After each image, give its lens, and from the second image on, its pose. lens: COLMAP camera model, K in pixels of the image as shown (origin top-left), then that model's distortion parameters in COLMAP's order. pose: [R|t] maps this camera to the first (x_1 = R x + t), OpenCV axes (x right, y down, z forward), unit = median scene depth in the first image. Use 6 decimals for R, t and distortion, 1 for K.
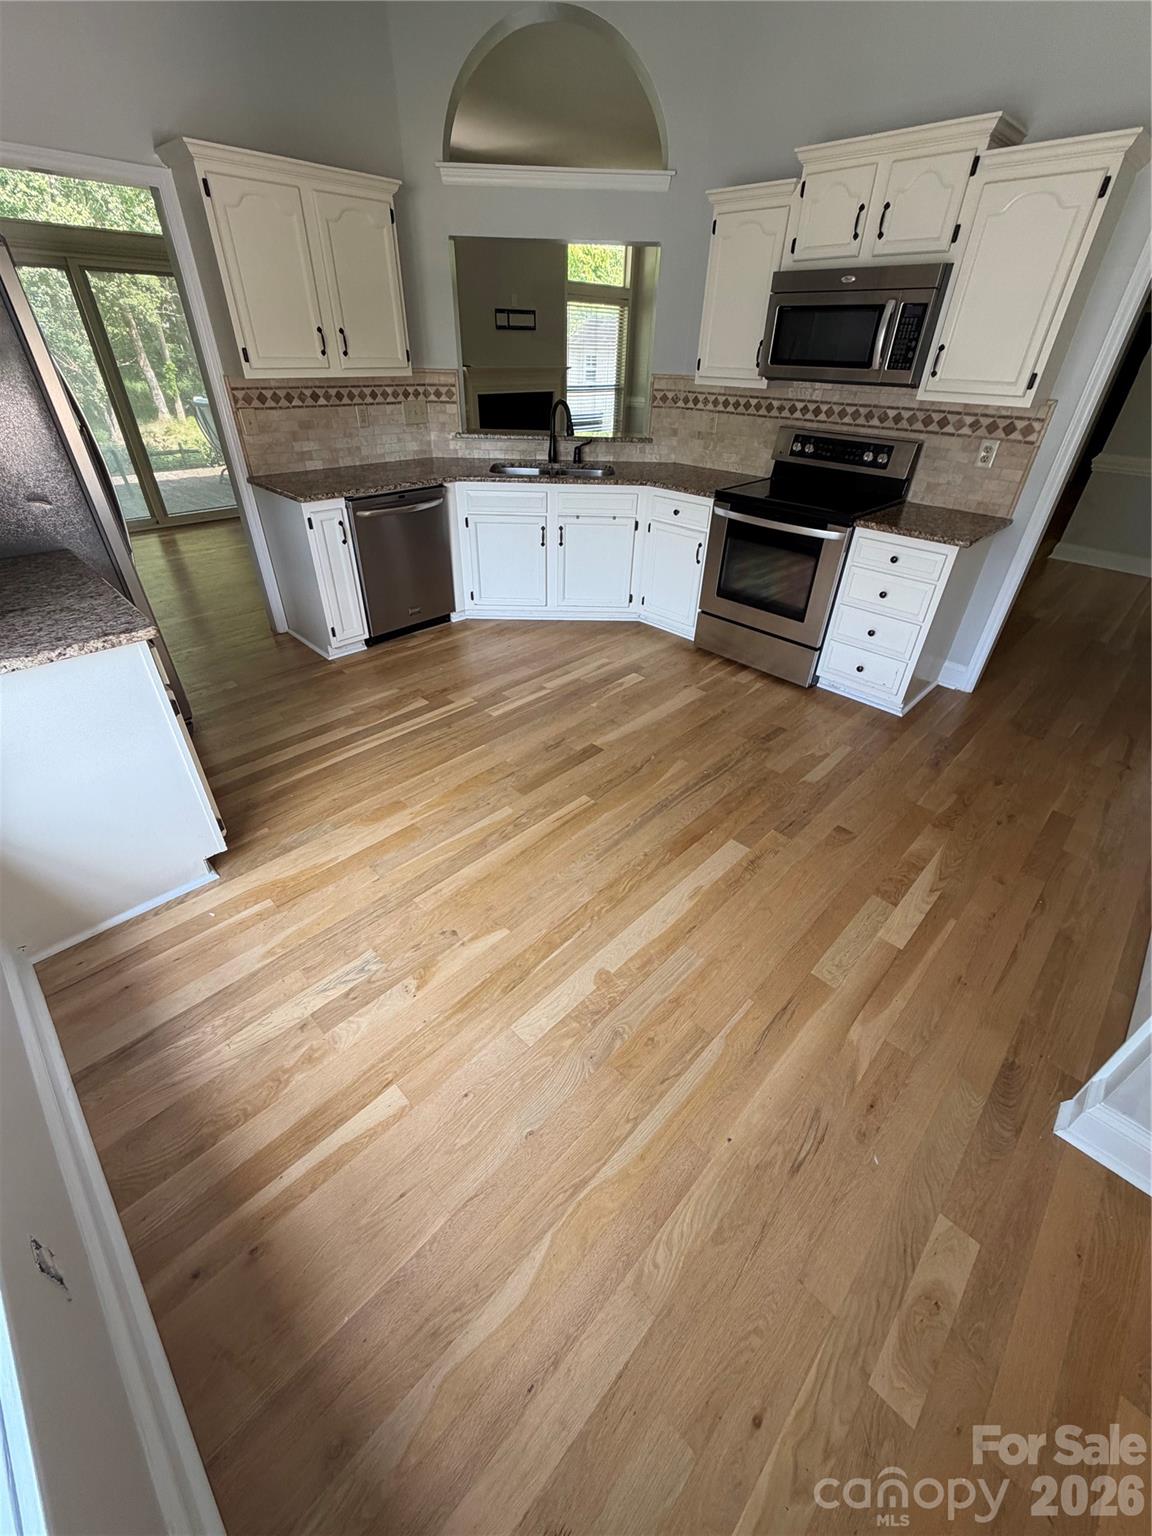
lens RADIAL K [[612.0, 0, 581.4], [0, 612.0, 762.0], [0, 0, 1]] dist [-0.000066, -0.000242]
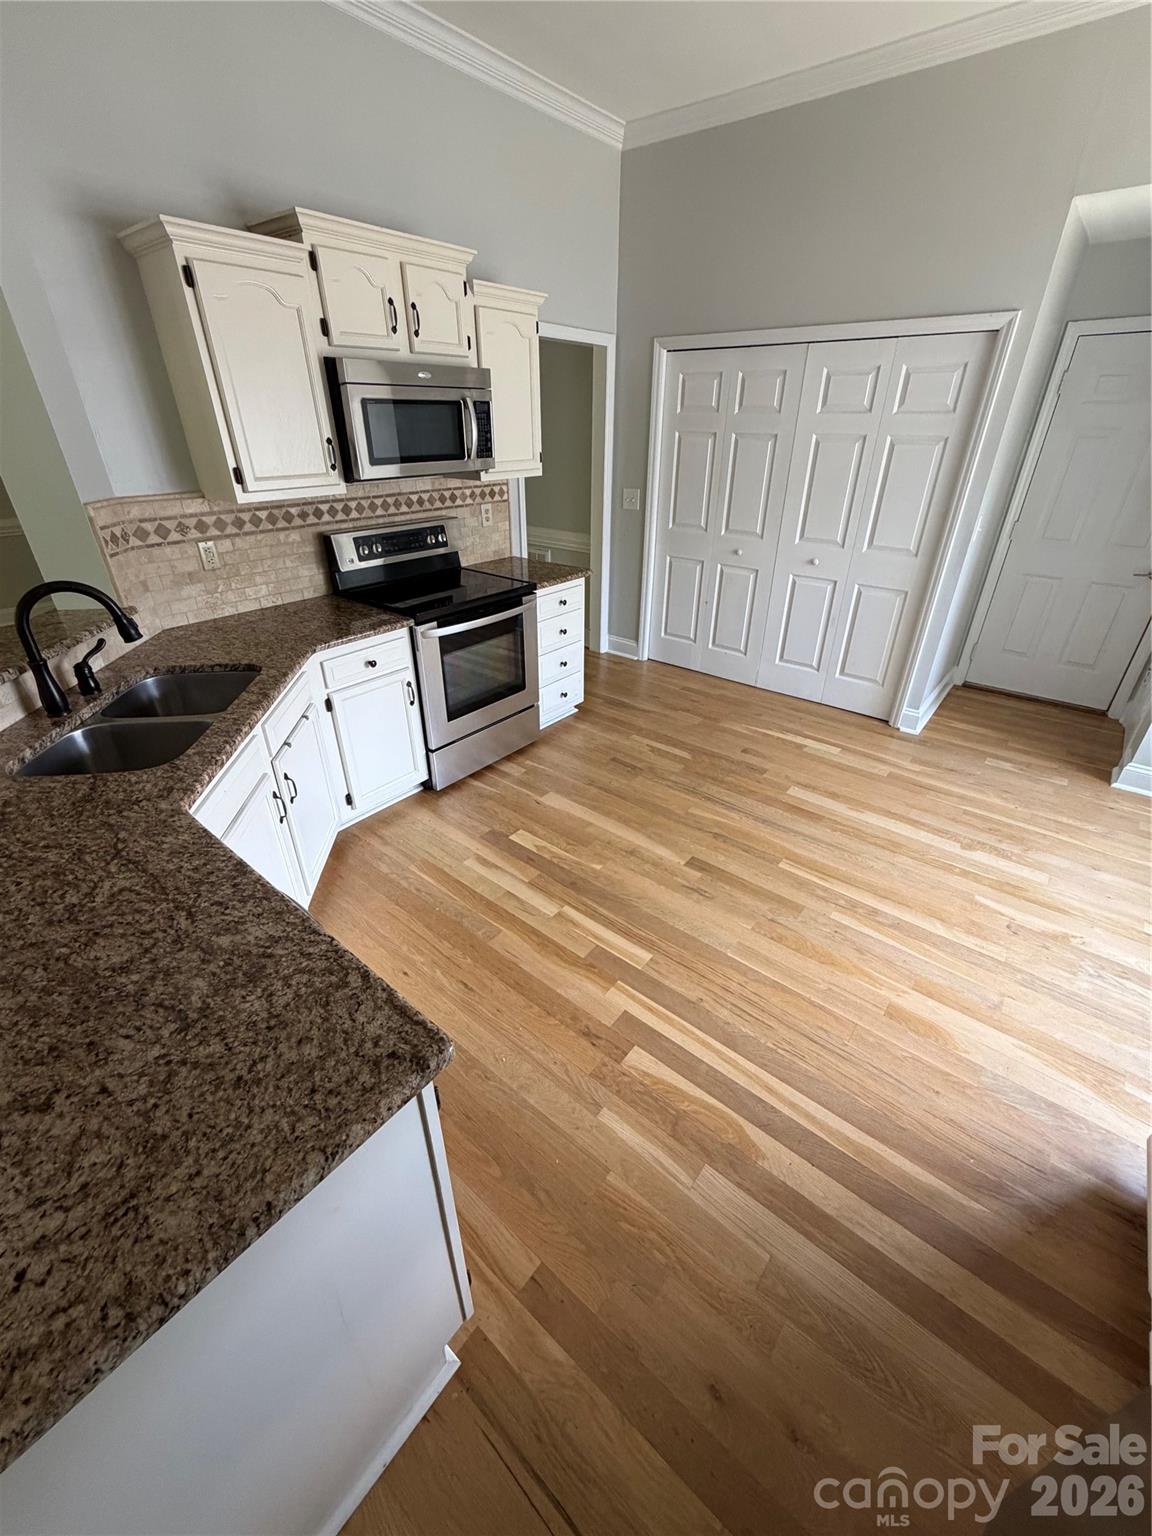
lens RADIAL K [[612.0, 0, 574.6], [0, 612.0, 762.2], [0, 0, 1]] dist [-0.000066, -0.000242]
pose [[-0.084803, -0.508210, 0.857048, -0.658657], [0.561466, 0.686210, 0.462462, -0.635730], [-0.823143, 0.520421, 0.227150, 0.840126]]
